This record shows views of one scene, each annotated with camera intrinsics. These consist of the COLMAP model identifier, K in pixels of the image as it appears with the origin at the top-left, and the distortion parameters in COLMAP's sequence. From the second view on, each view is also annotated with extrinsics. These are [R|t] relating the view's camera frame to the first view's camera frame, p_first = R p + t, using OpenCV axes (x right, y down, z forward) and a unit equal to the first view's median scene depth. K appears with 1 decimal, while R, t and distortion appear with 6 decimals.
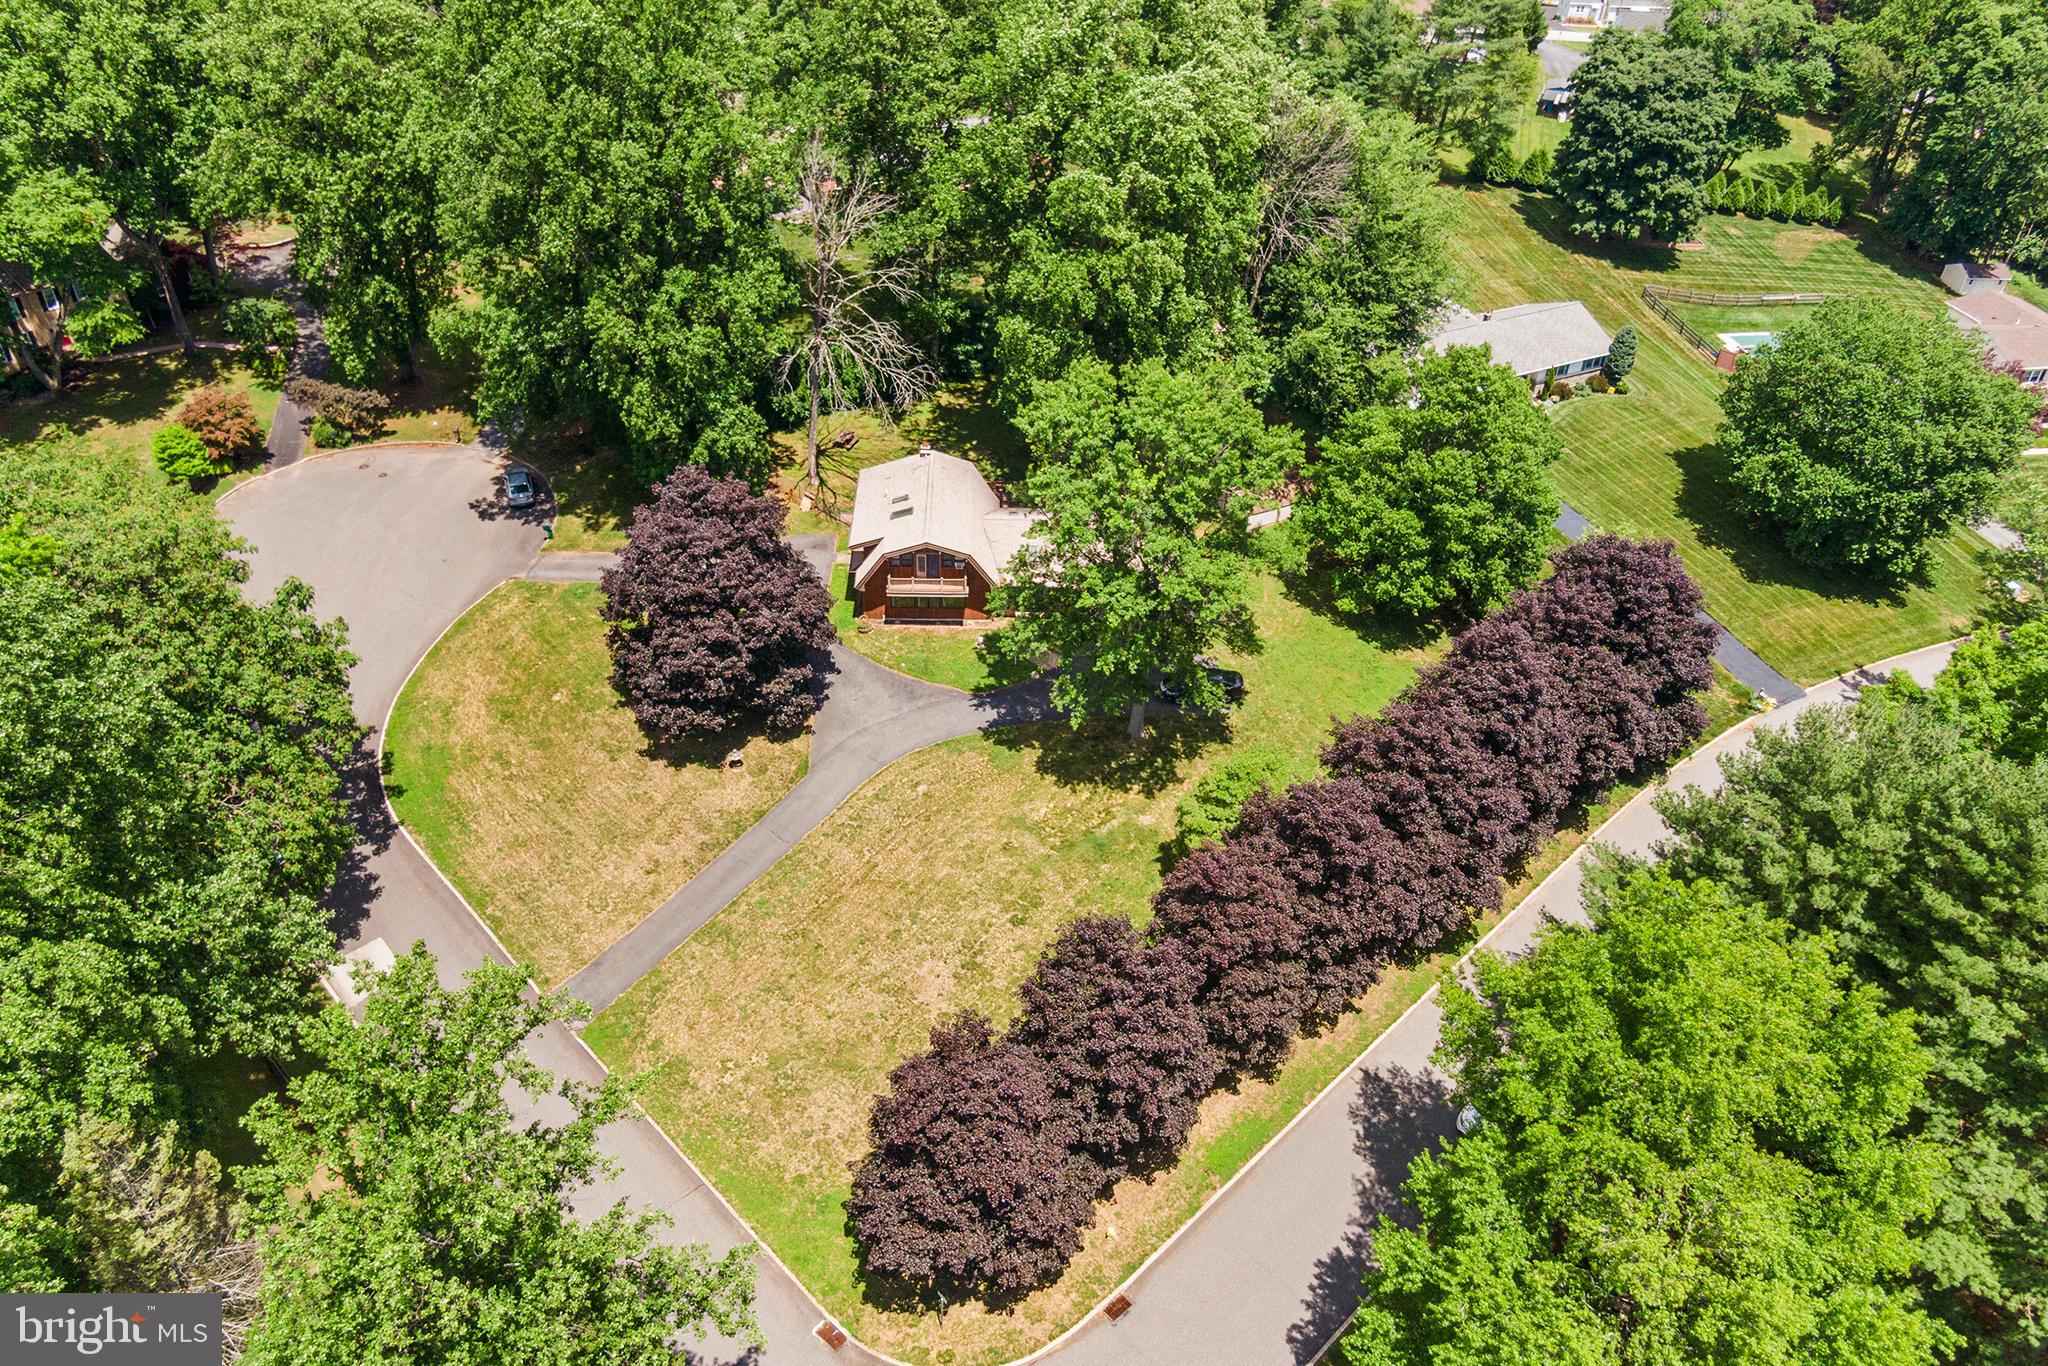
lens RADIAL K [[1420.7, 0, 1024.0], [0, 1420.7, 683.0], [0, 0, 1]] dist [0.023442, 0.001611]
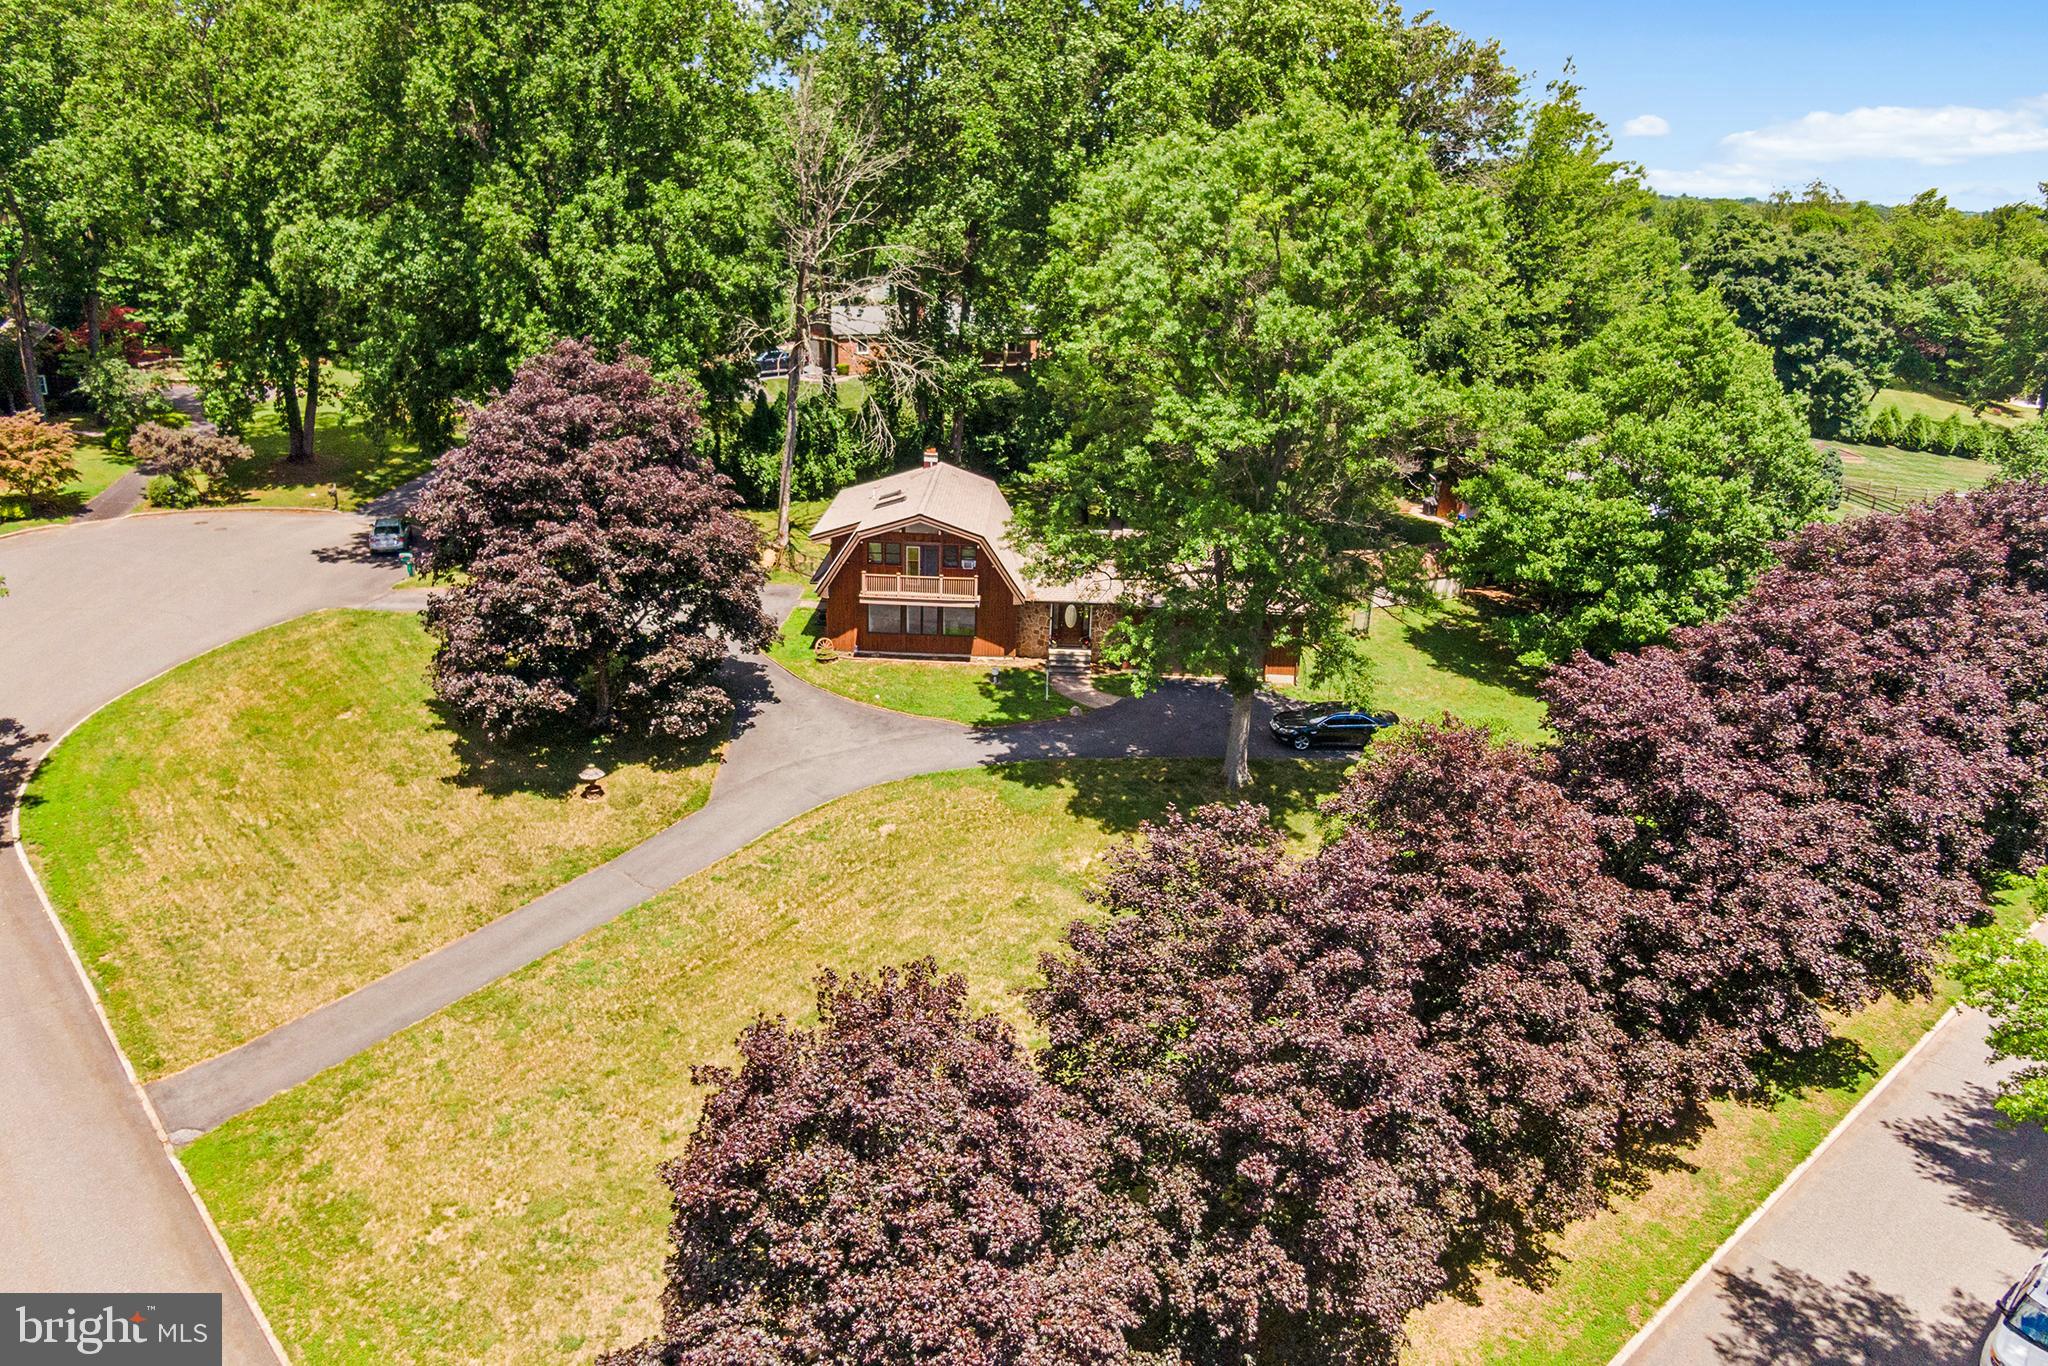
lens RADIAL K [[1462.2, 0, 1024.0], [0, 1462.2, 683.0], [0, 0, 1]] dist [0.029007, -0.055152]
pose [[0.999254, 0.021553, -0.032049, 0.005785], [-0.030009, 0.955647, -0.292982, 0.191857], [0.024313, 0.293725, 0.955581, 0.374437]]
